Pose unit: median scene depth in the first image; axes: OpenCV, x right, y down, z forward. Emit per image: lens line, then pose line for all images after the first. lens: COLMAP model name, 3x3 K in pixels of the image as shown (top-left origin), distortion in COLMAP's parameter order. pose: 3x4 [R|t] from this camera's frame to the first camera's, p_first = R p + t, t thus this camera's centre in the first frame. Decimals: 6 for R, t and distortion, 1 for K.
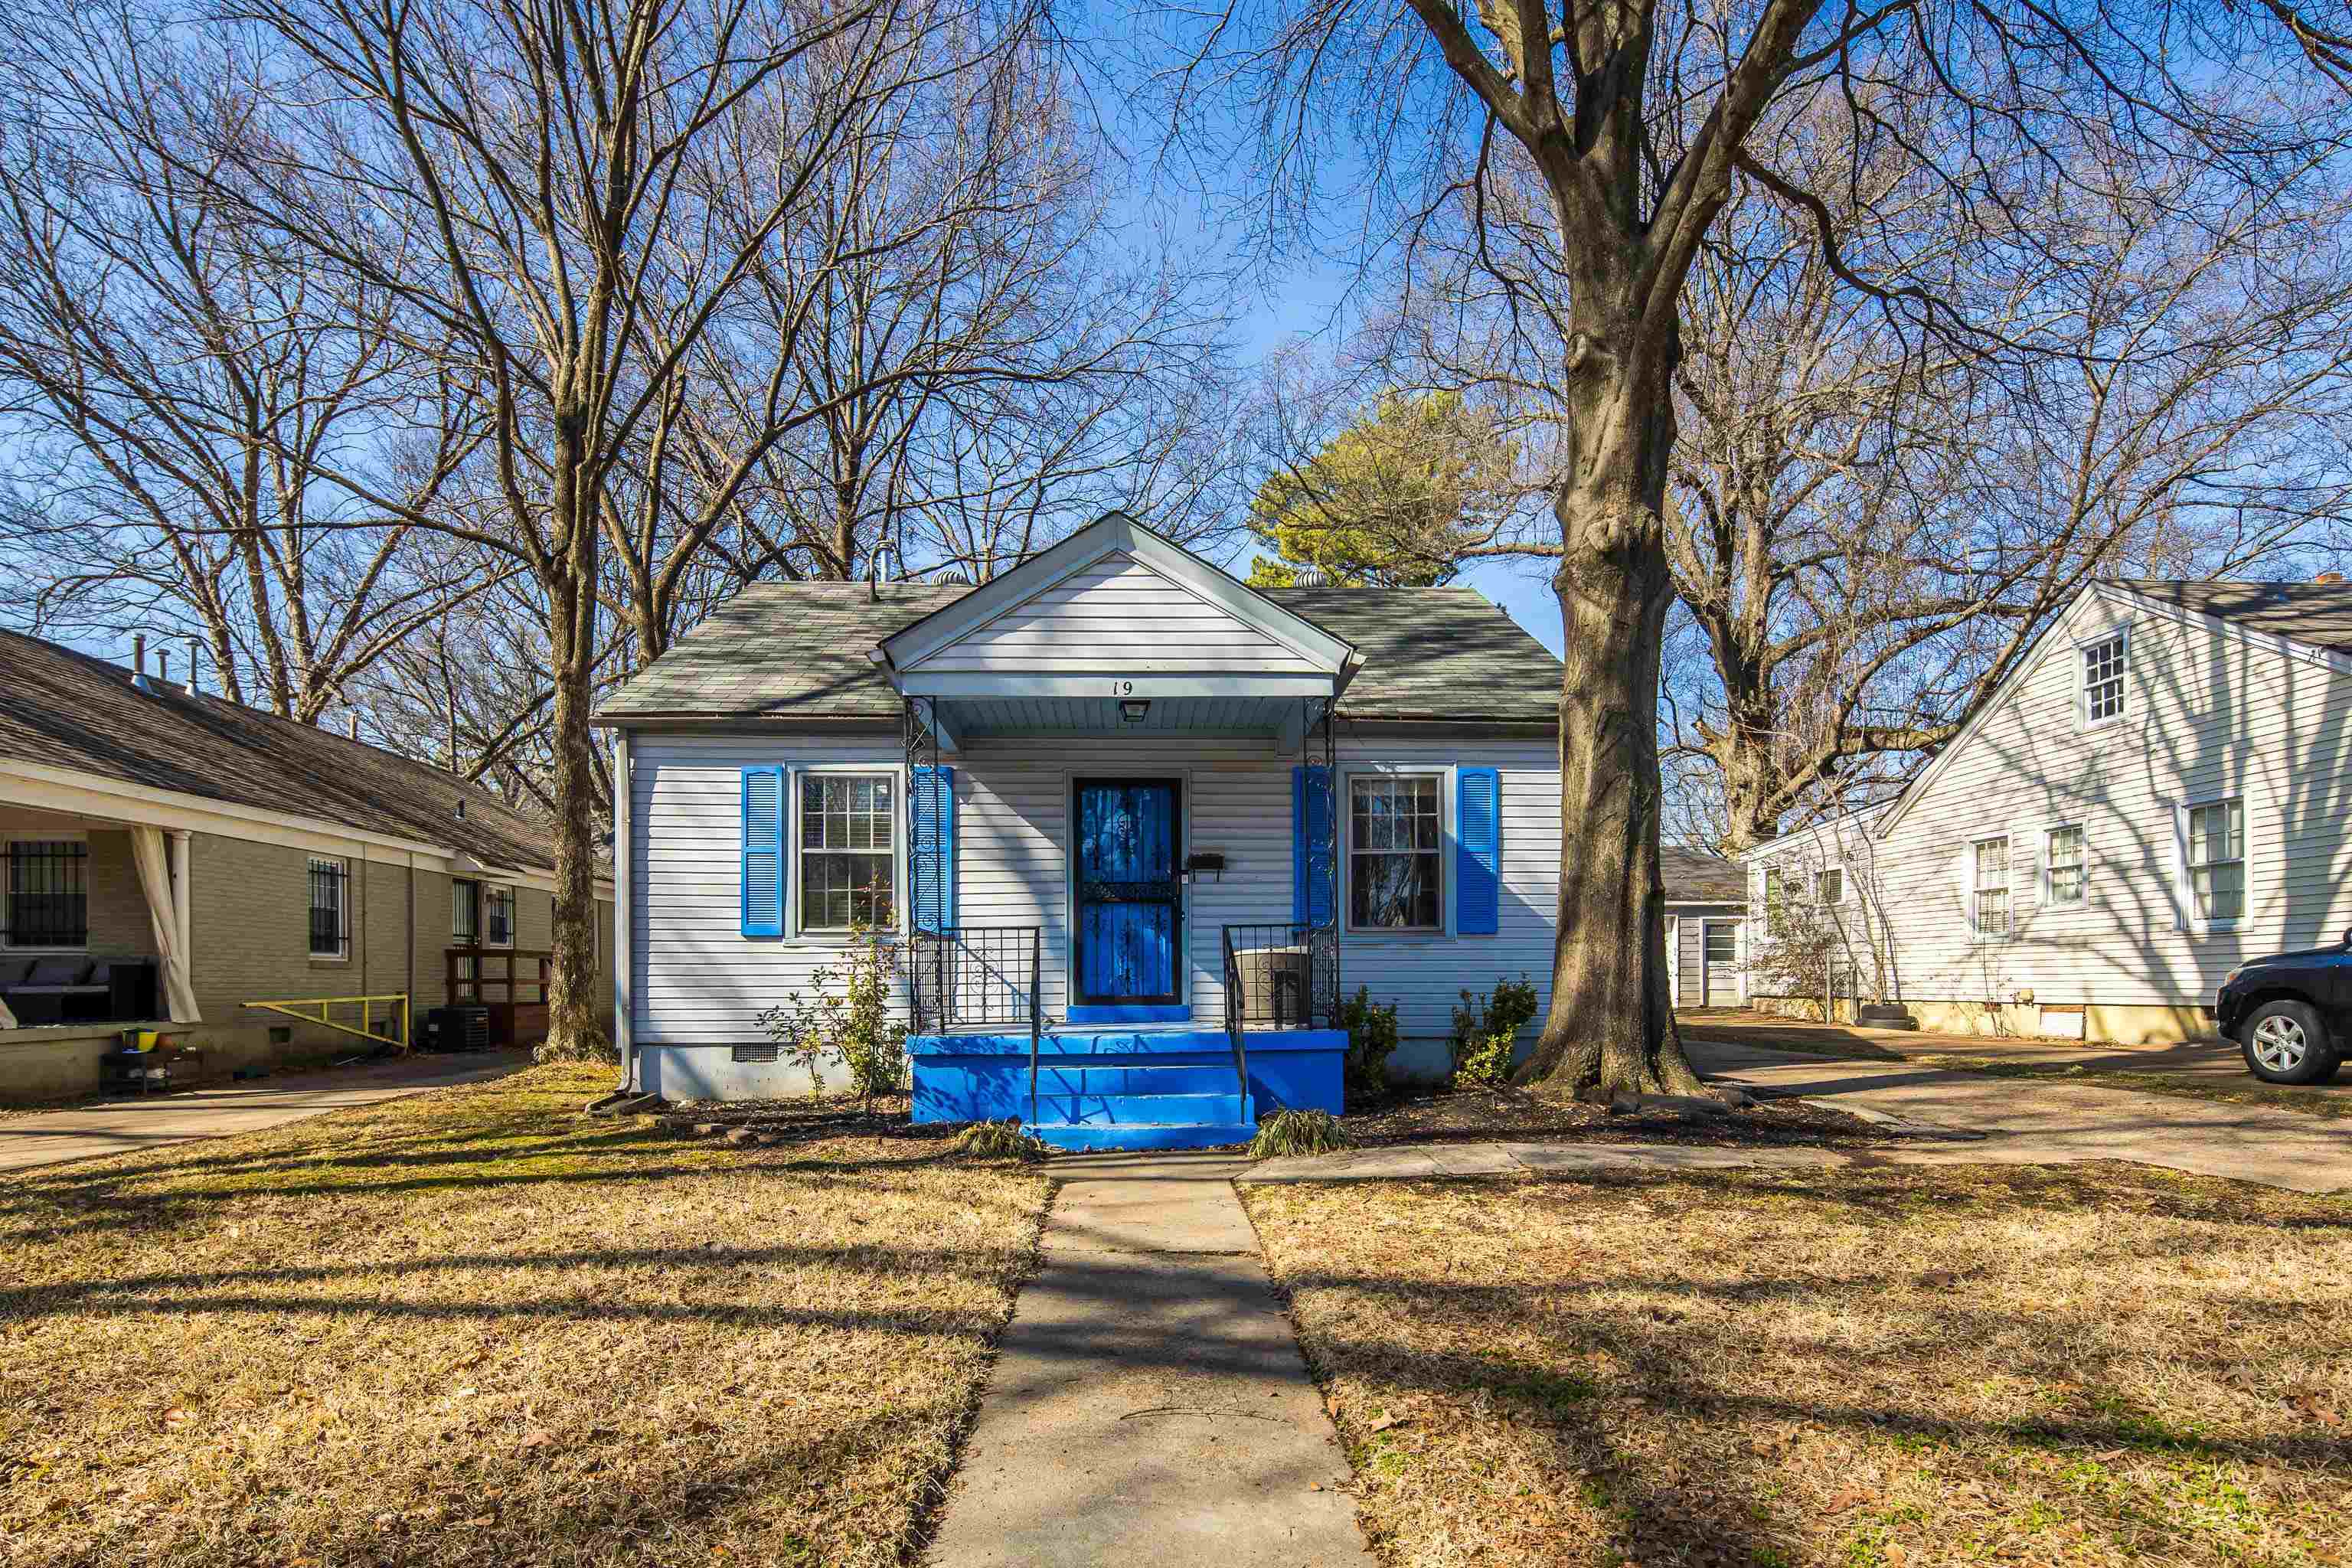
lens RADIAL K [[1194.2, 0, 1177.1], [0, 1194.2, 796.5], [0, 0, 1]] dist [0.012377, -0.010457]
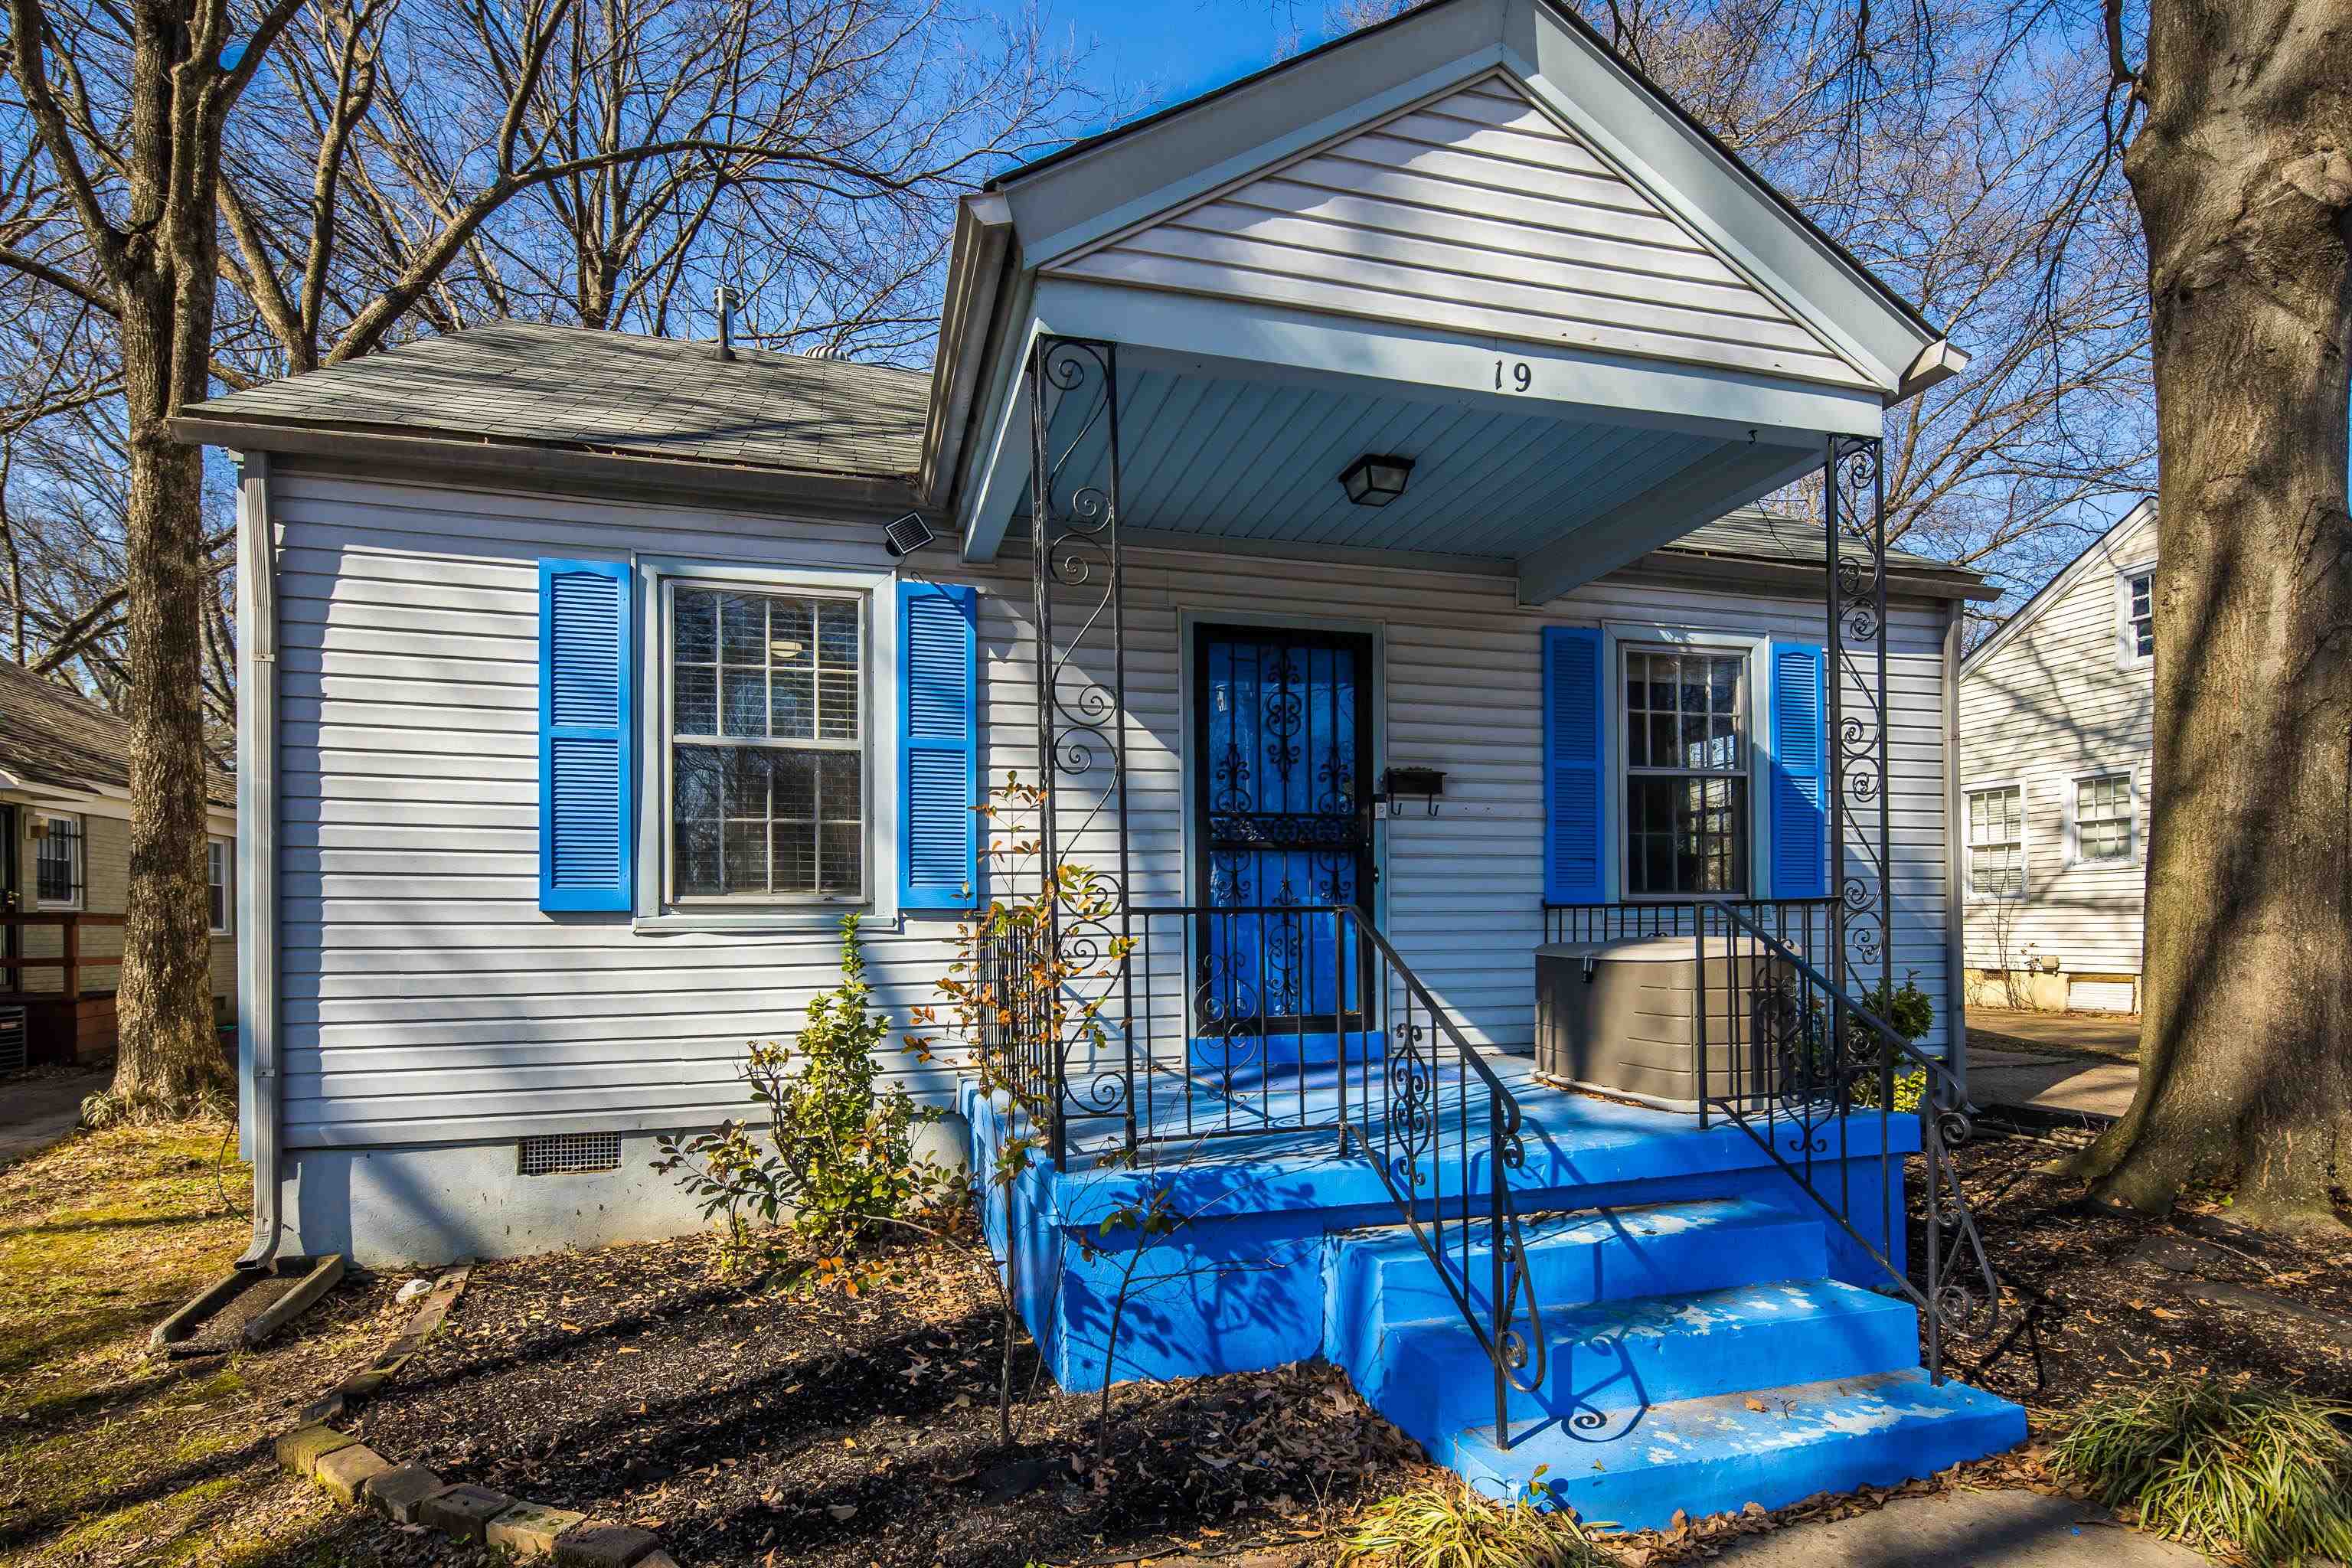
lens RADIAL K [[1194.2, 0, 1177.1], [0, 1194.2, 796.5], [0, 0, 1]] dist [0.012377, -0.010457]
pose [[0.977525, 0.019788, 0.209887, -0.203964], [-0.028901, 0.998764, 0.040440, 0.041272], [-0.208827, -0.045597, 0.976889, 0.453897]]
